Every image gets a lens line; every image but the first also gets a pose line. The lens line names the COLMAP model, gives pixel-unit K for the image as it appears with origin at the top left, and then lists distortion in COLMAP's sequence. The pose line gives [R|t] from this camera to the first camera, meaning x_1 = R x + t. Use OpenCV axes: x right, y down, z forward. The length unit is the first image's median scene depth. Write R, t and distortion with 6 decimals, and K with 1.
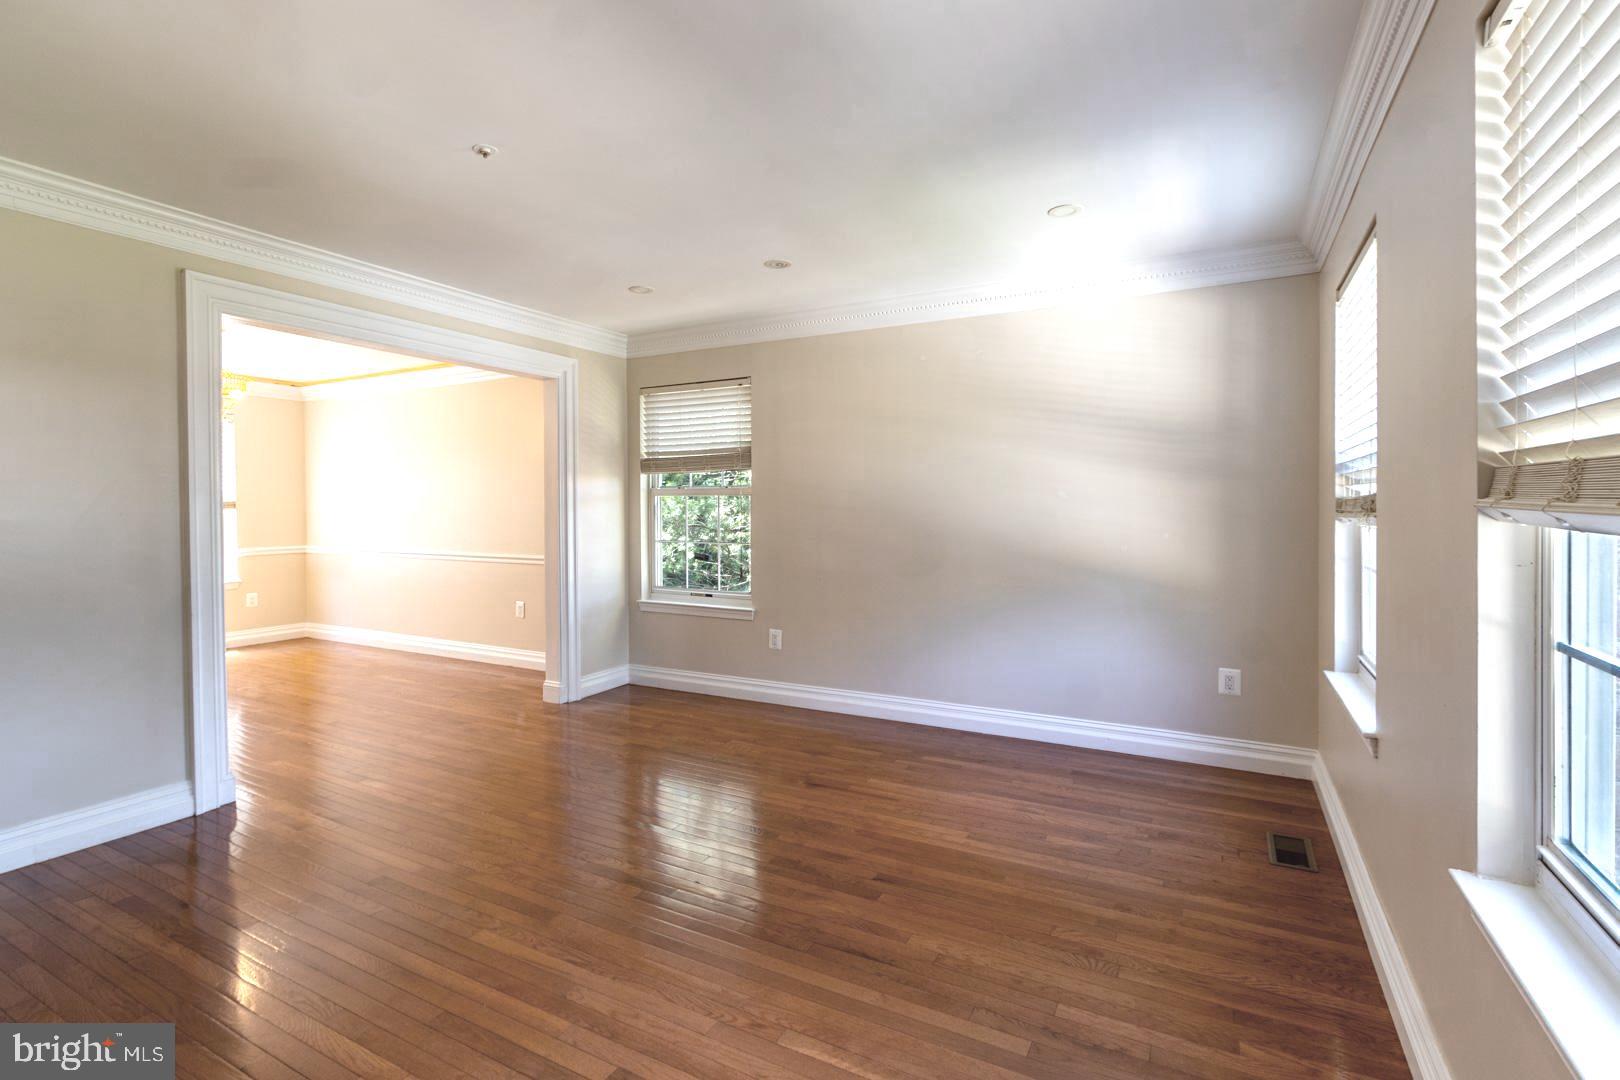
lens RADIAL K [[666.8, 0, 838.5], [0, 666.8, 515.7], [0, 0, 1]] dist [0.000574, 0.000129]
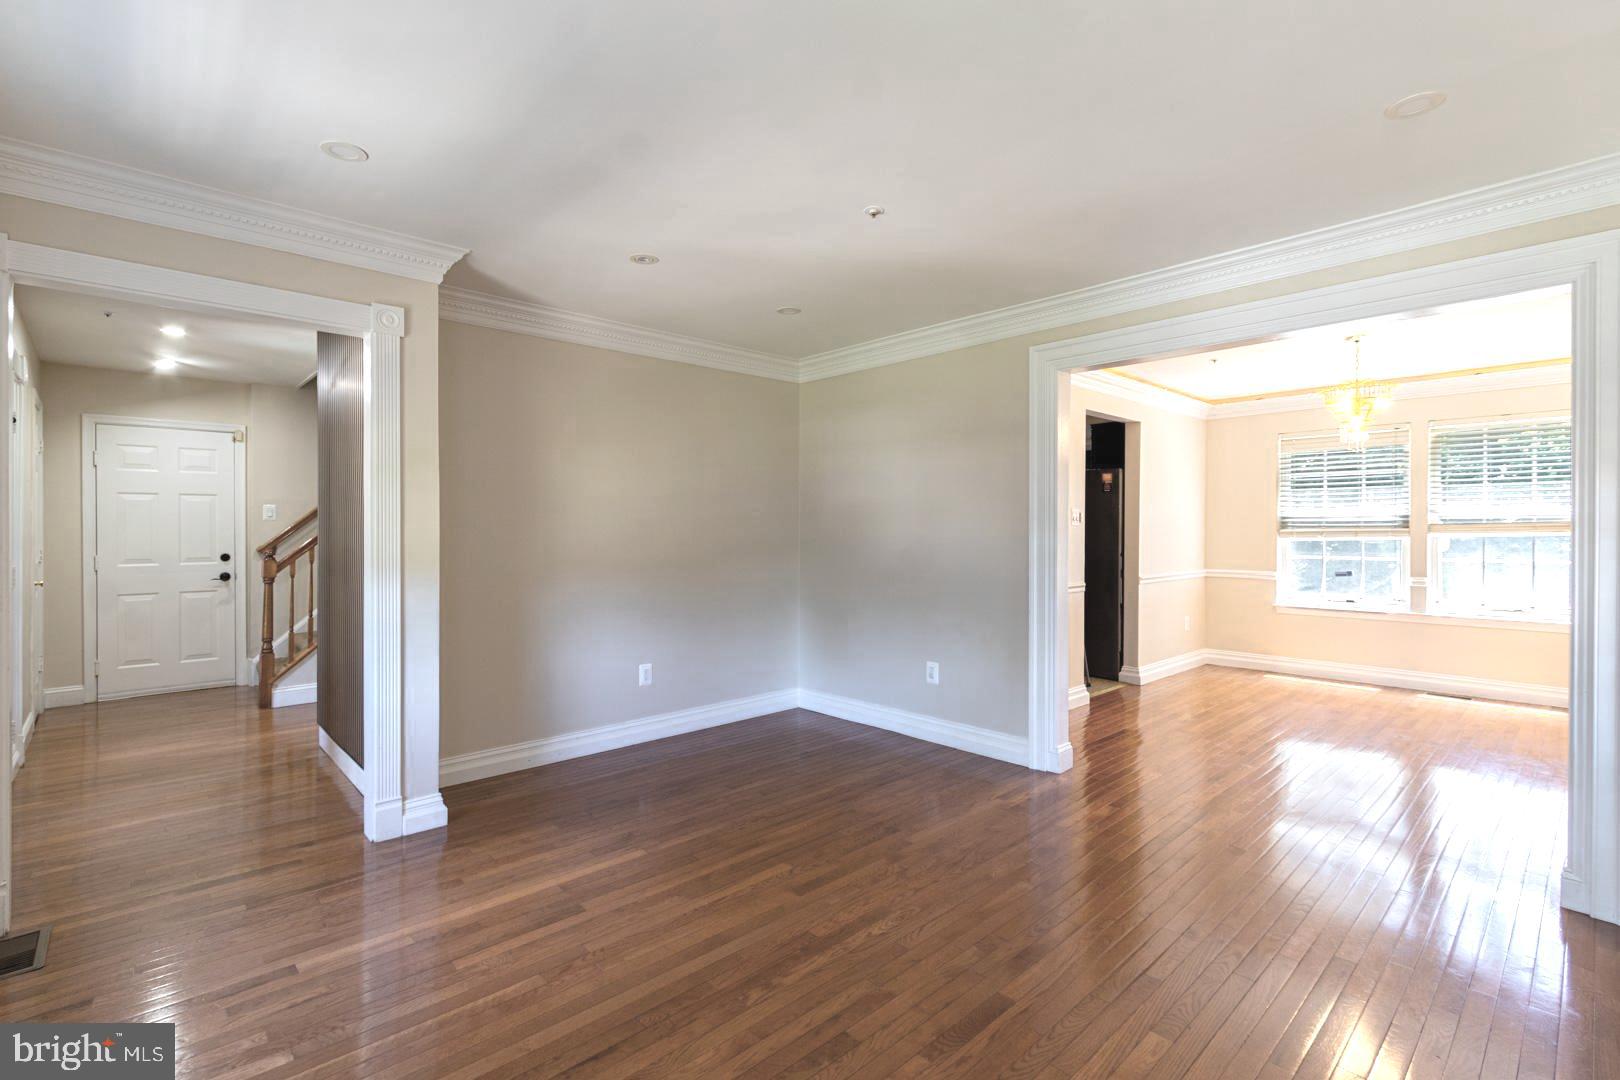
lens RADIAL K [[792.4, 0, 802.9], [0, 792.4, 532.1], [0, 0, 1]] dist [-0.001253, -0.000292]
pose [[-0.339441, 0.005810, -0.940609, 0.351727], [-0.011376, 0.999882, 0.010281, -0.010069], [0.940559, 0.014190, -0.339335, 0.621540]]
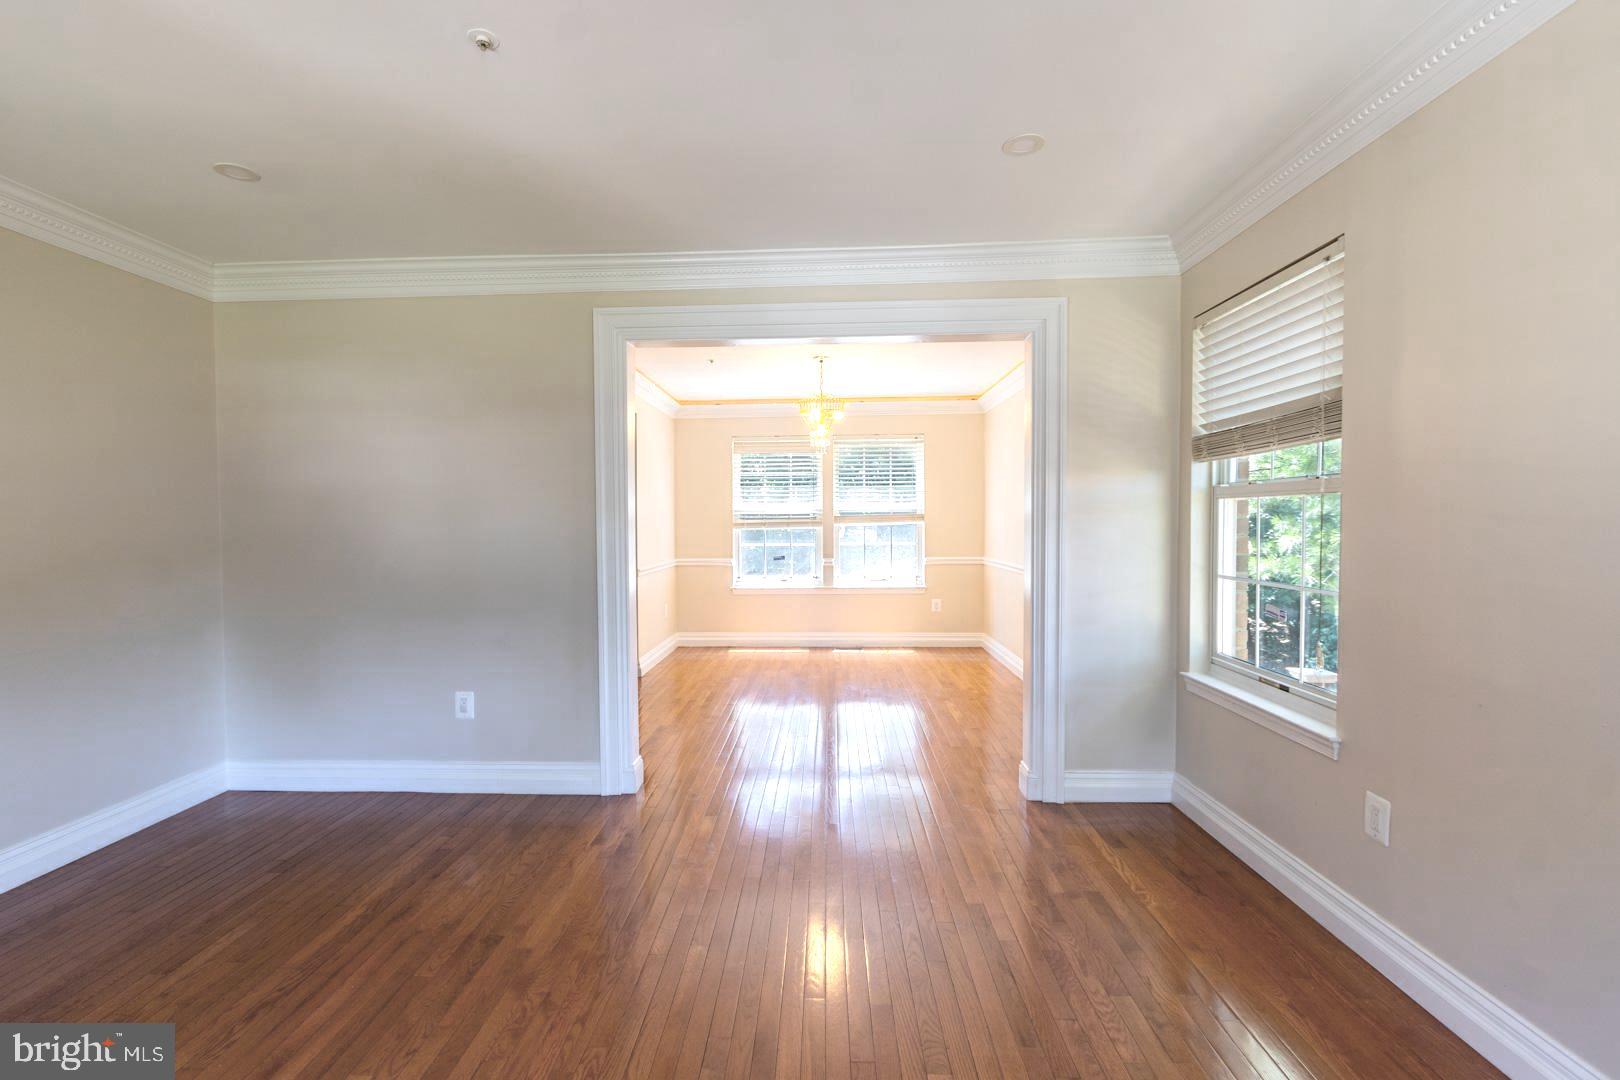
lens RADIAL K [[756.0, 0, 850.6], [0, 756.0, 544.9], [0, 0, 1]] dist [0.004296, 0.000032]
pose [[0.431182, 0.028504, -0.901814, 0.200168], [-0.006533, 0.999573, 0.028471, -0.006681], [0.902241, -0.006384, 0.431185, 0.469161]]
